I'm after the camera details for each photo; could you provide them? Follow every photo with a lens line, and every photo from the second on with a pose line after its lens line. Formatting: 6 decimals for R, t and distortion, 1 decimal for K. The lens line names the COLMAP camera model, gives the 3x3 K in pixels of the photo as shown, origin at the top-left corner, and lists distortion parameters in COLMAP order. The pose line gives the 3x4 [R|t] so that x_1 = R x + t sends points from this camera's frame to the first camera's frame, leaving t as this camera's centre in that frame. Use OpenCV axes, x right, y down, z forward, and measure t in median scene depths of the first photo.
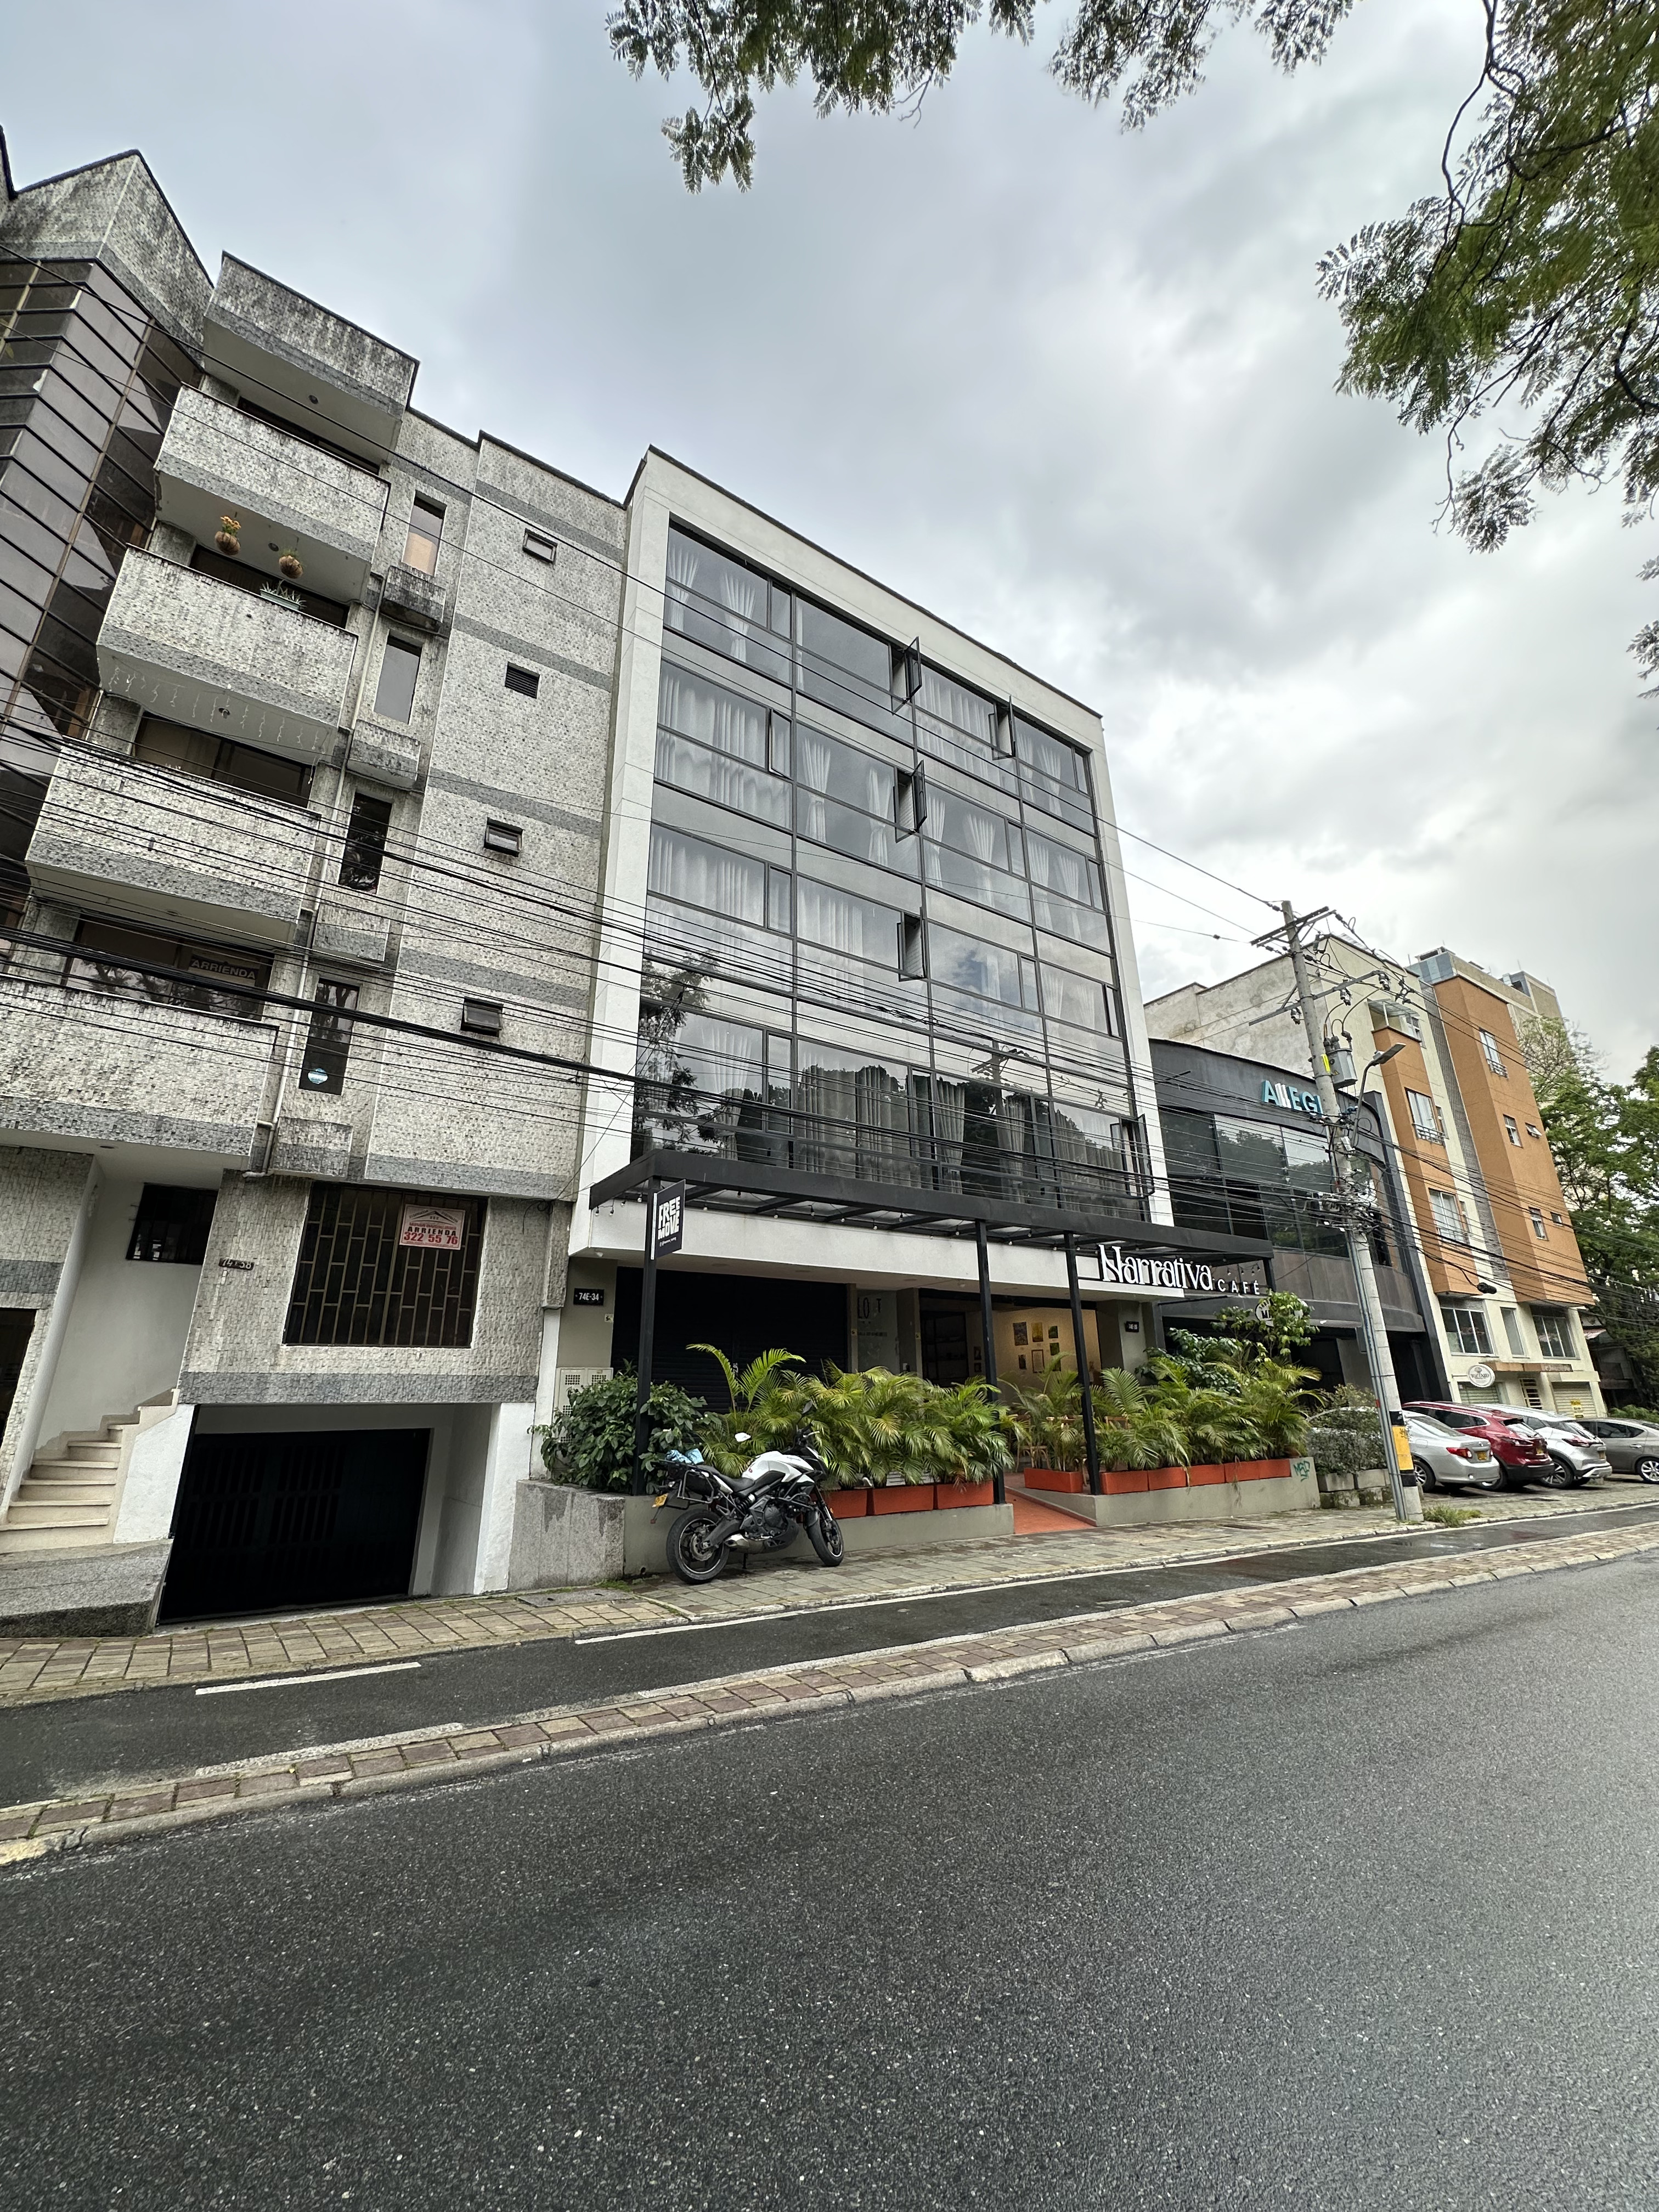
lens RADIAL K [[886.9, 0, 827.4], [0, 886.9, 1094.4], [0, 0, 1]] dist [-0.000809, 0.000258]
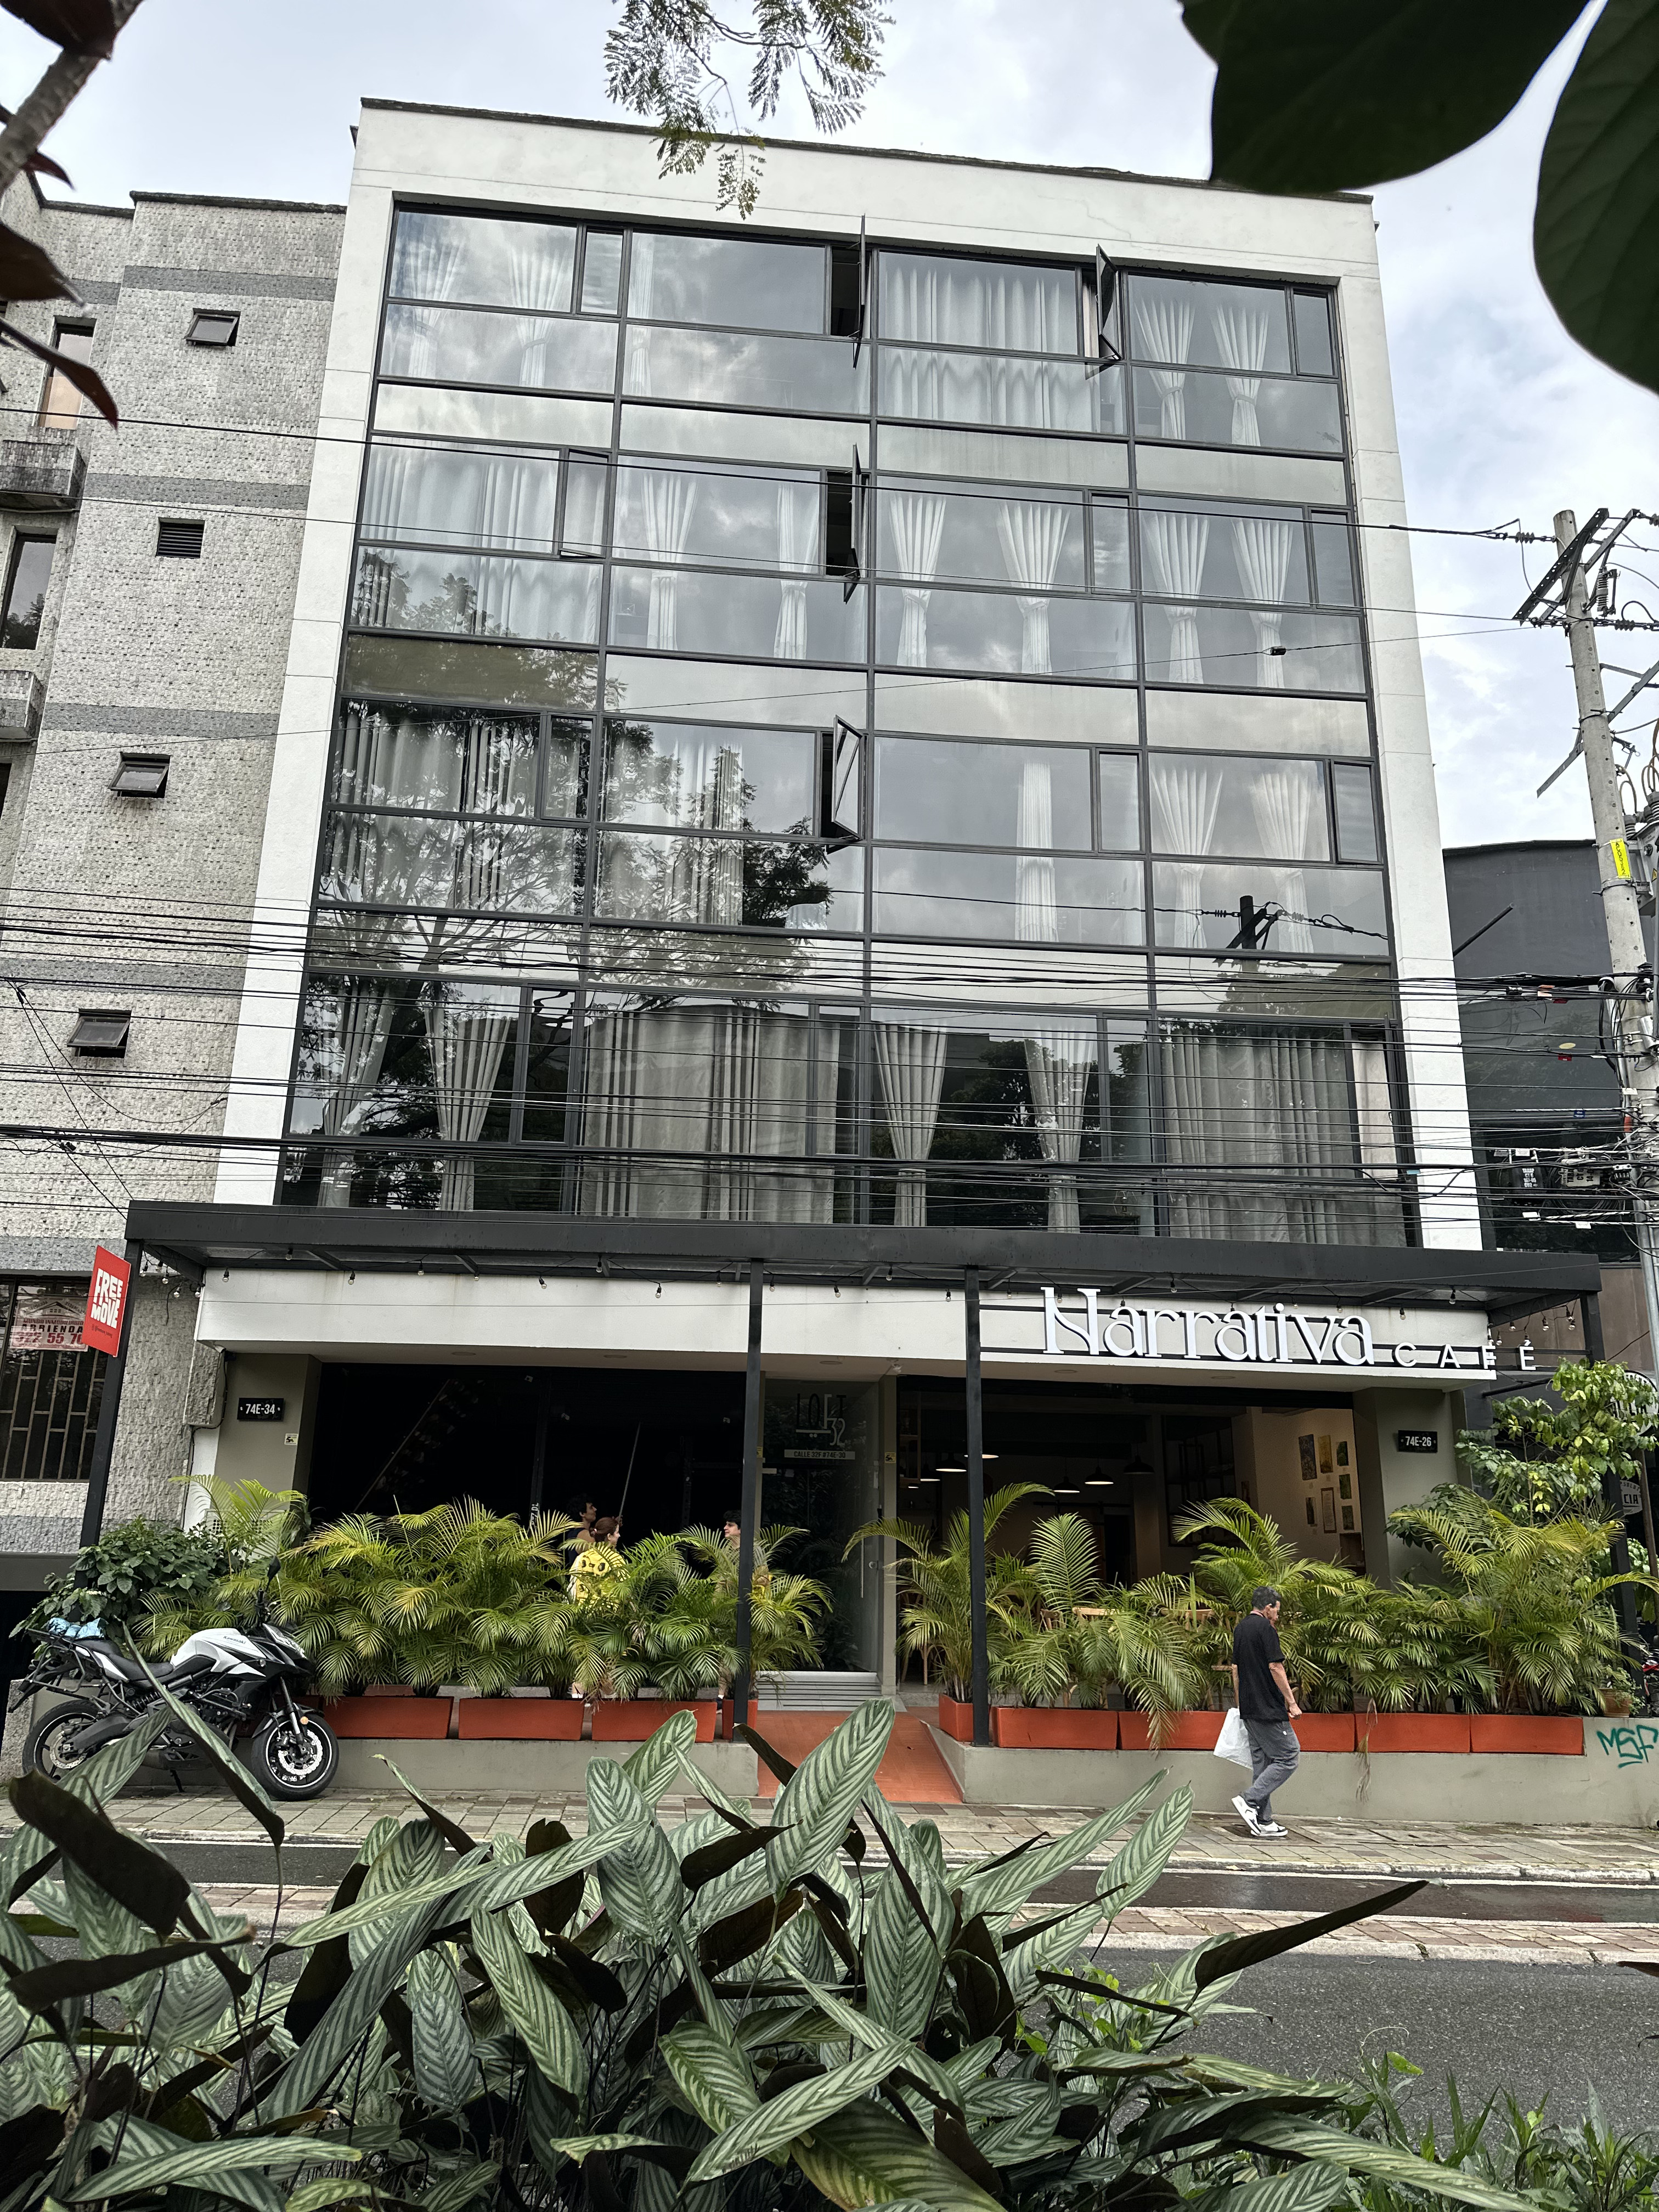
lens RADIAL K [[1563.2, 0, 828.6], [0, 1563.2, 1110.3], [0, 0, 1]] dist [0.011668, -0.002369]
pose [[0.878757, -0.111887, -0.463969, 0.653732], [0.130339, 0.991439, 0.007774, 0.038997], [0.459127, -0.067305, 0.885817, 0.114642]]
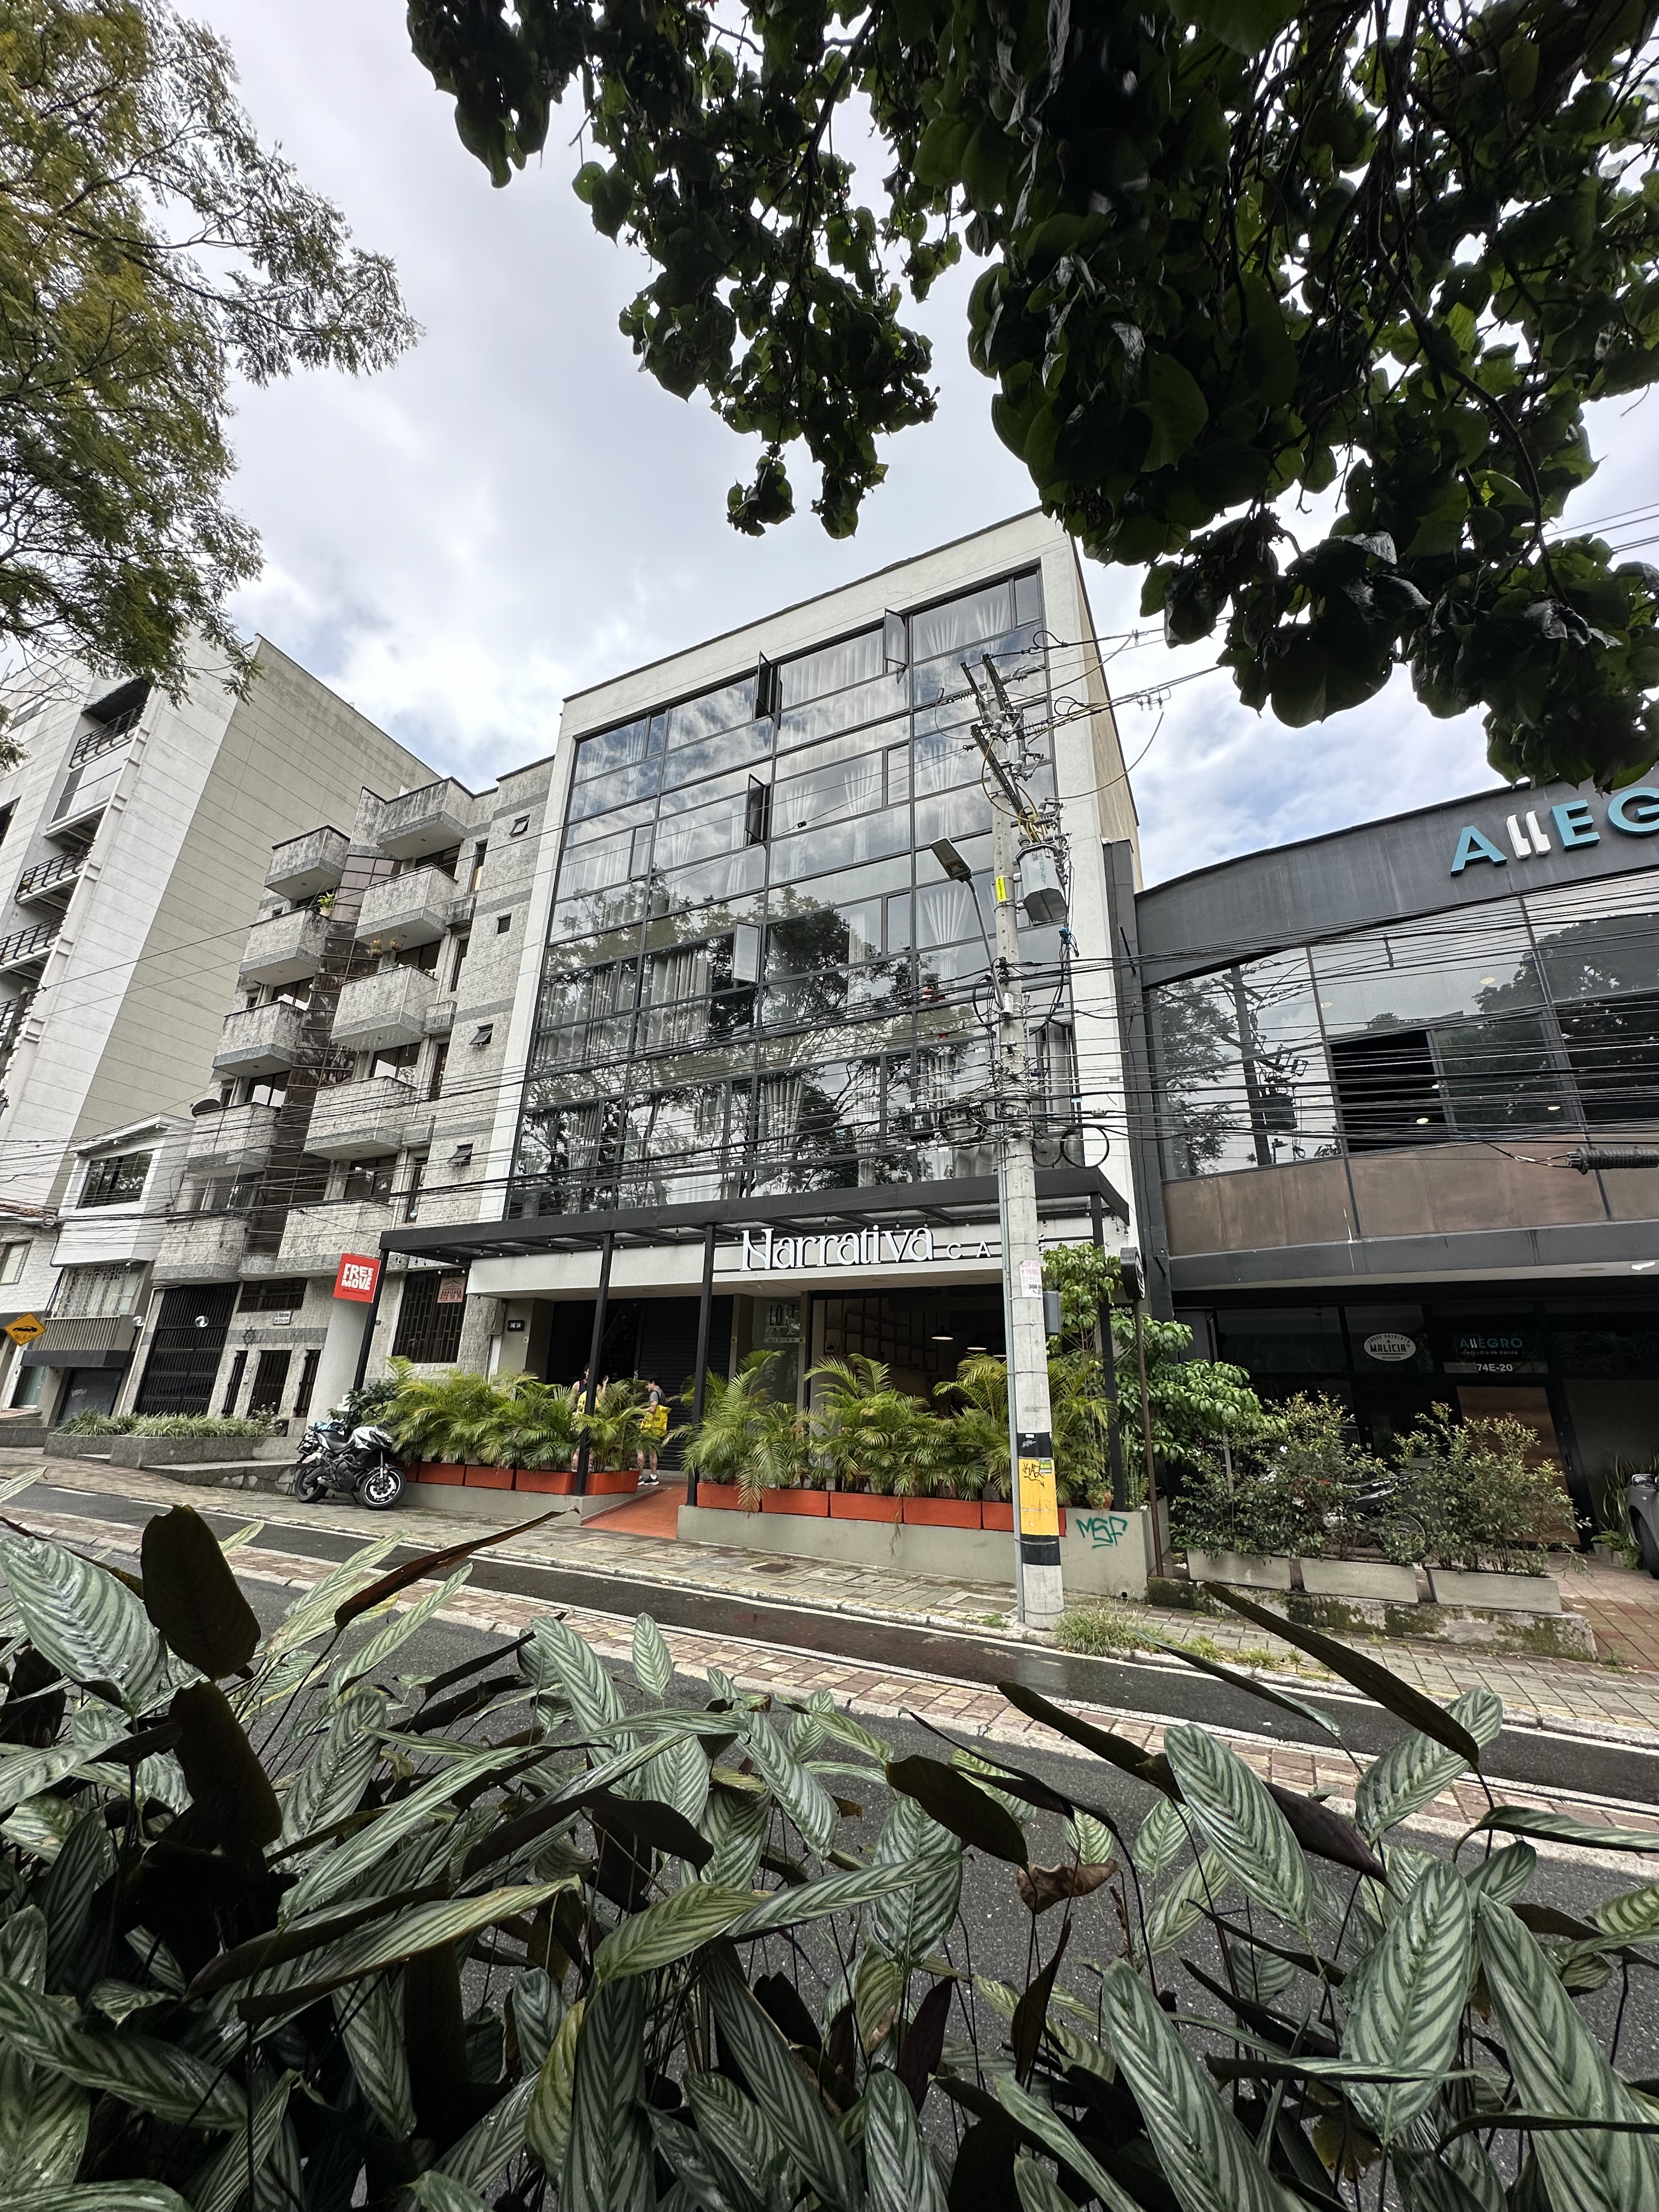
lens RADIAL K [[886.9, 0, 837.5], [0, 886.9, 1099.0], [0, 0, 1]] dist [-0.000809, 0.000258]
pose [[0.504695, -0.270860, -0.819706, 1.158285], [0.251259, 0.954487, -0.160695, 0.218066], [0.825925, -0.124856, 0.549781, 0.623745]]
